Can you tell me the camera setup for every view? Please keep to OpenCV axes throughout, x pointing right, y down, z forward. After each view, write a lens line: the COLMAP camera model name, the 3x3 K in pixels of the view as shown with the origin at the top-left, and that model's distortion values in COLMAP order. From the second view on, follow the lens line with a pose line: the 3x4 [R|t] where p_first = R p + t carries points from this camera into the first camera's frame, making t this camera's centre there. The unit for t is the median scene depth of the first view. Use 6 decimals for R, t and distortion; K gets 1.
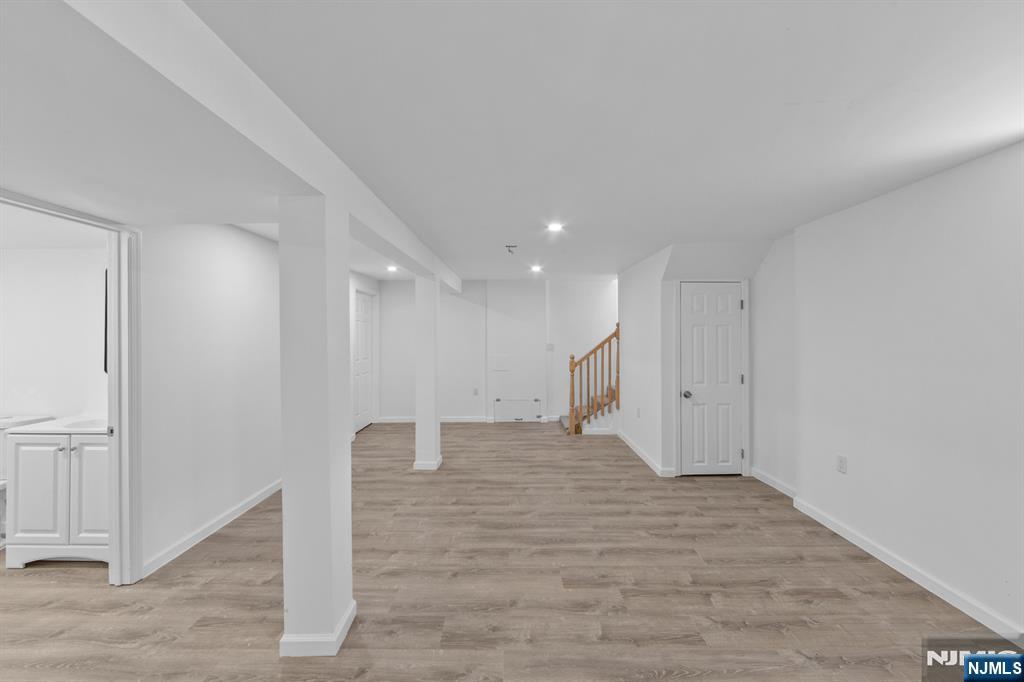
lens RADIAL K [[417.2, 0, 509.5], [0, 417.2, 334.8], [0, 0, 1]] dist [0.000439, 0.000021]
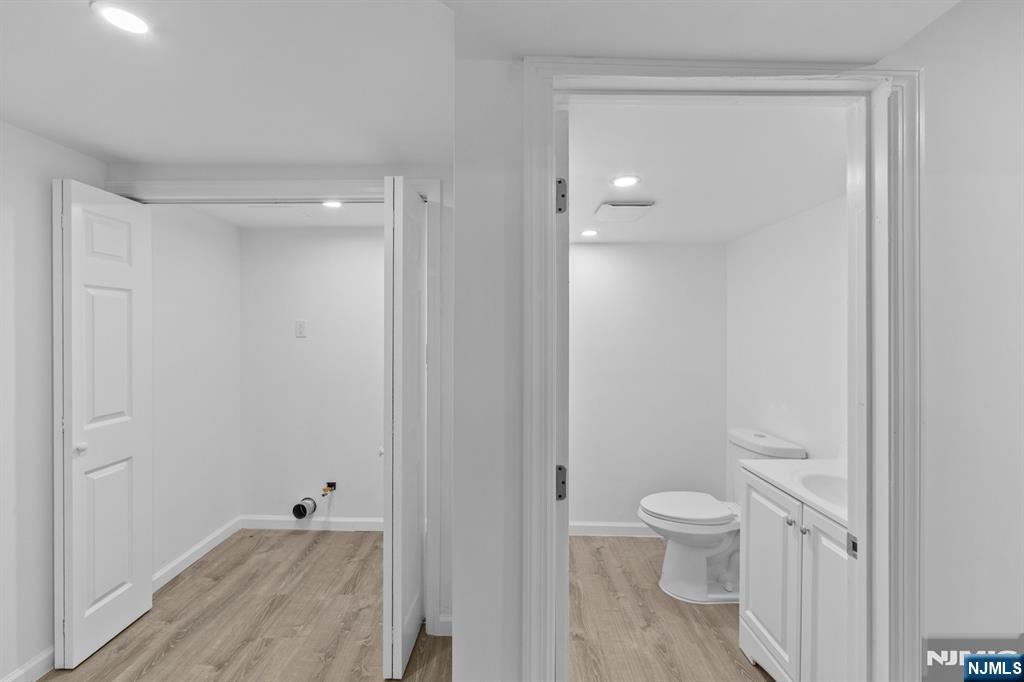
lens RADIAL K [[417.2, 0, 509.5], [0, 417.2, 334.8], [0, 0, 1]] dist [0.000439, 0.000021]
pose [[0.017434, 0.004828, -0.999836, -0.475872], [-0.001020, 0.999988, 0.004811, -0.000352], [0.999847, 0.000936, 0.017439, 0.579626]]
